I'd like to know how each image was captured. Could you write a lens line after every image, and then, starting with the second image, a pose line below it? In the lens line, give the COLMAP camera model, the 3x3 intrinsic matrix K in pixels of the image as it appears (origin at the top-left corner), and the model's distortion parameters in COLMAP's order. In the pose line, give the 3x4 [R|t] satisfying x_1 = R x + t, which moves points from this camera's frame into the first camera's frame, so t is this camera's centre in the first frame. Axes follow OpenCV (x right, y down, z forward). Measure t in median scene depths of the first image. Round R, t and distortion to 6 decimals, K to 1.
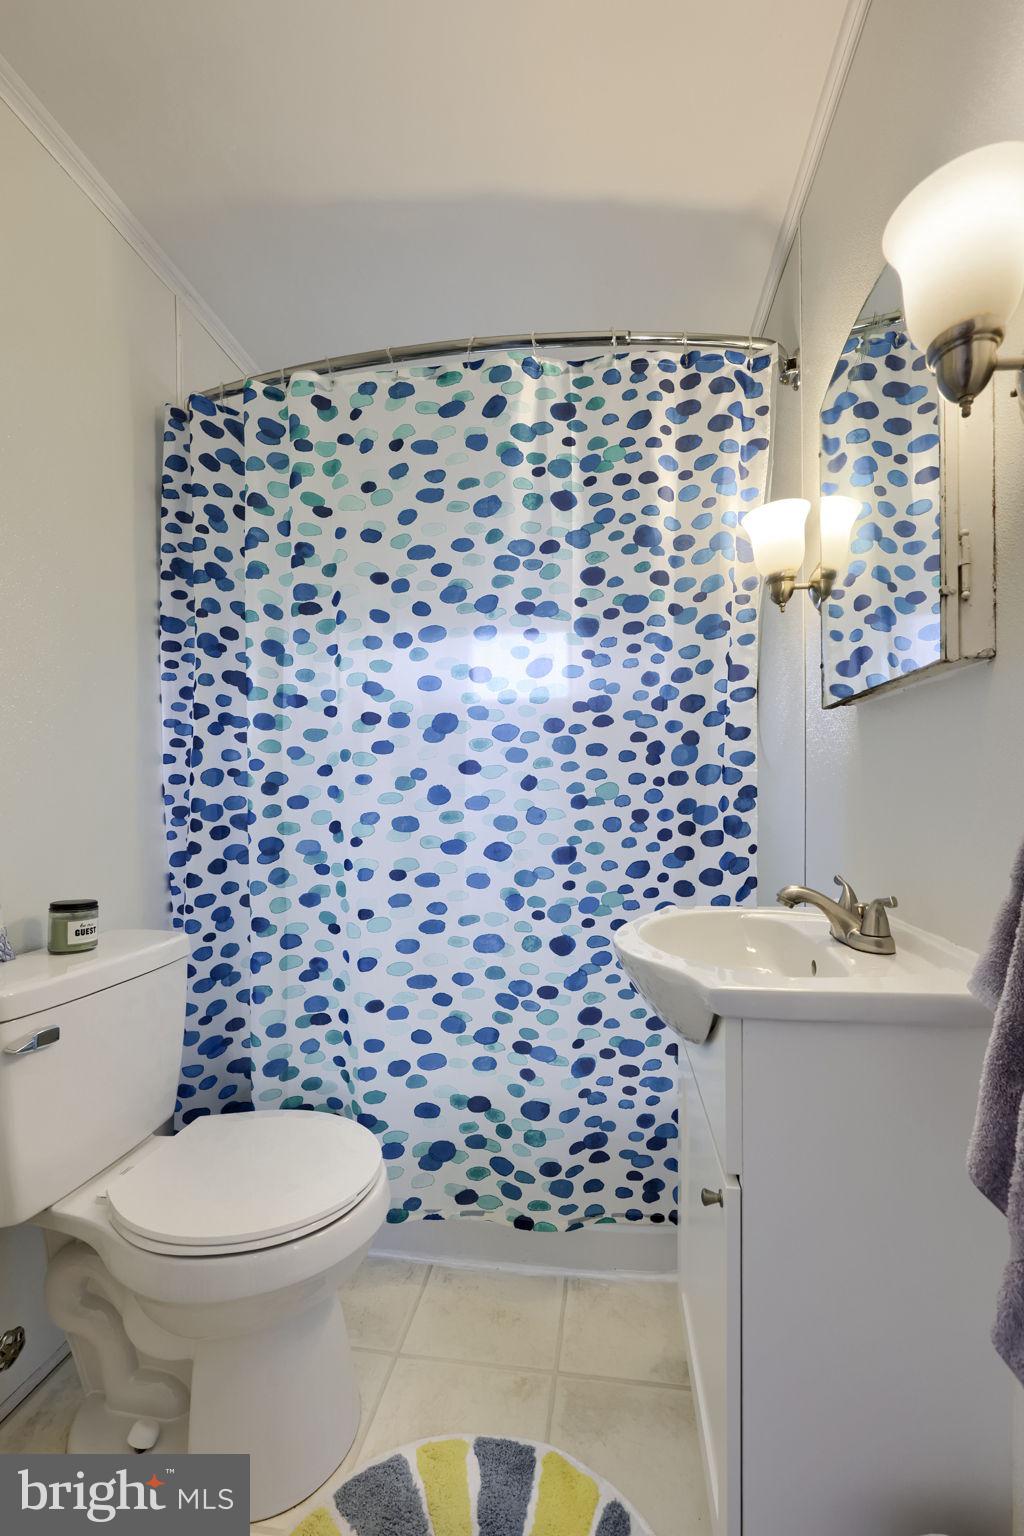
lens RADIAL K [[733.7, 0, 510.7], [0, 733.7, 772.8], [0, 0, 1]] dist [-0.003783, 0.000462]
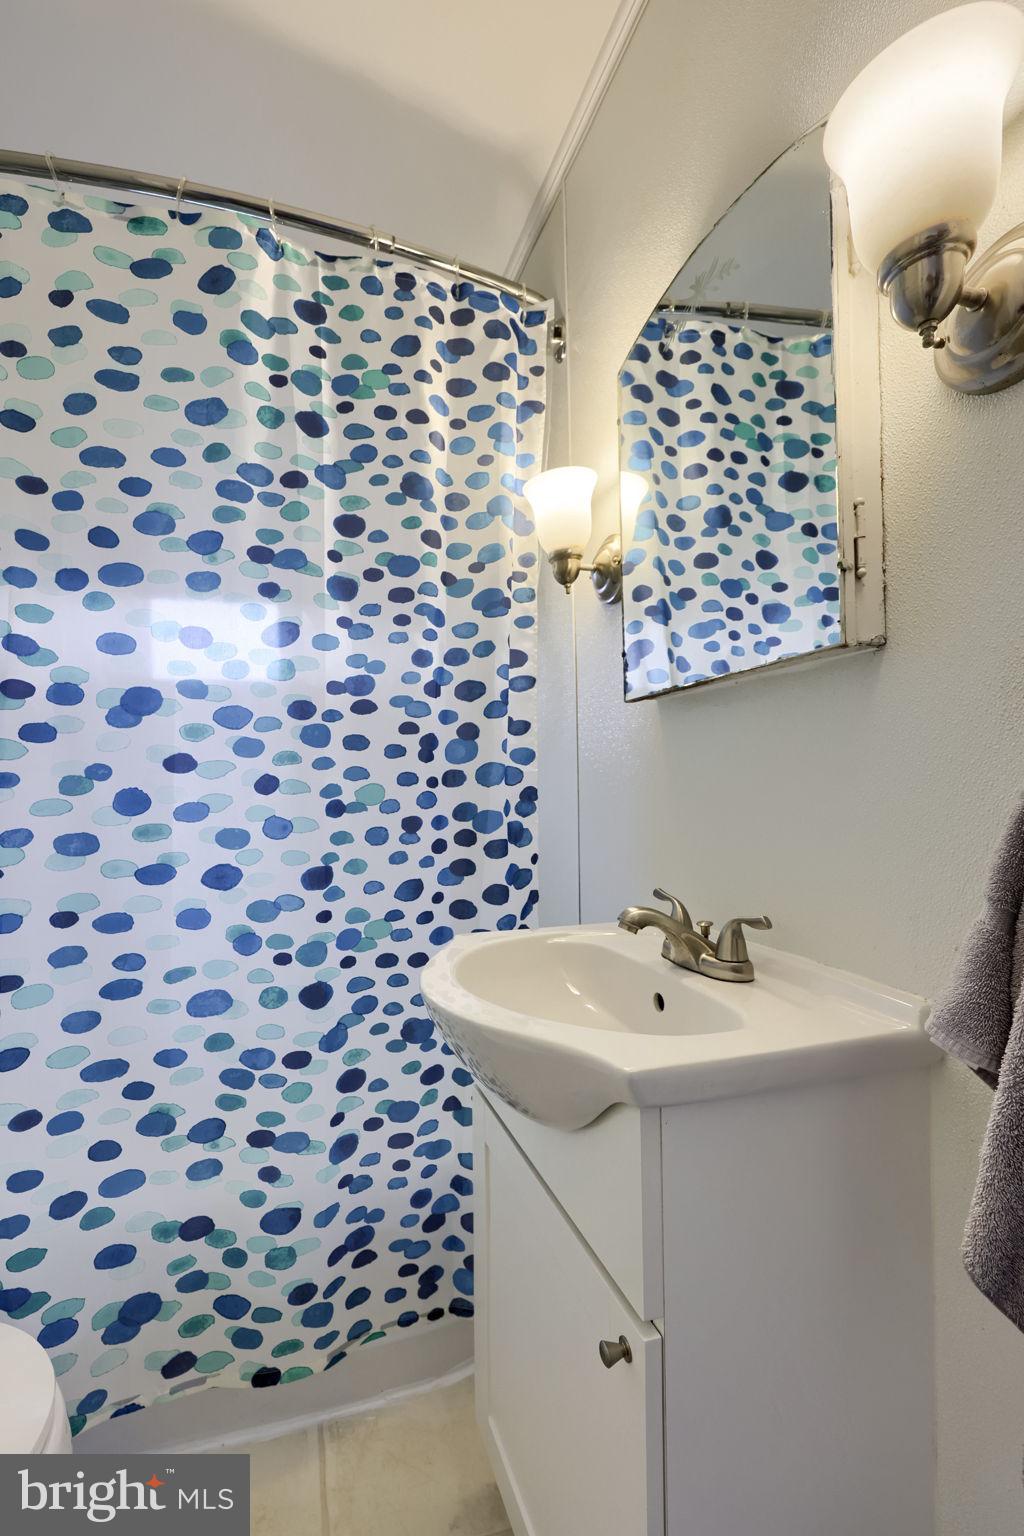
lens RADIAL K [[733.7, 0, 513.2], [0, 733.7, 773.3], [0, 0, 1]] dist [-0.003783, 0.000462]
pose [[0.902227, 0.004706, 0.431236, -0.073486], [-0.005345, 0.999986, 0.000269, 0.000670], [-0.431228, -0.002548, 0.902239, 0.209385]]
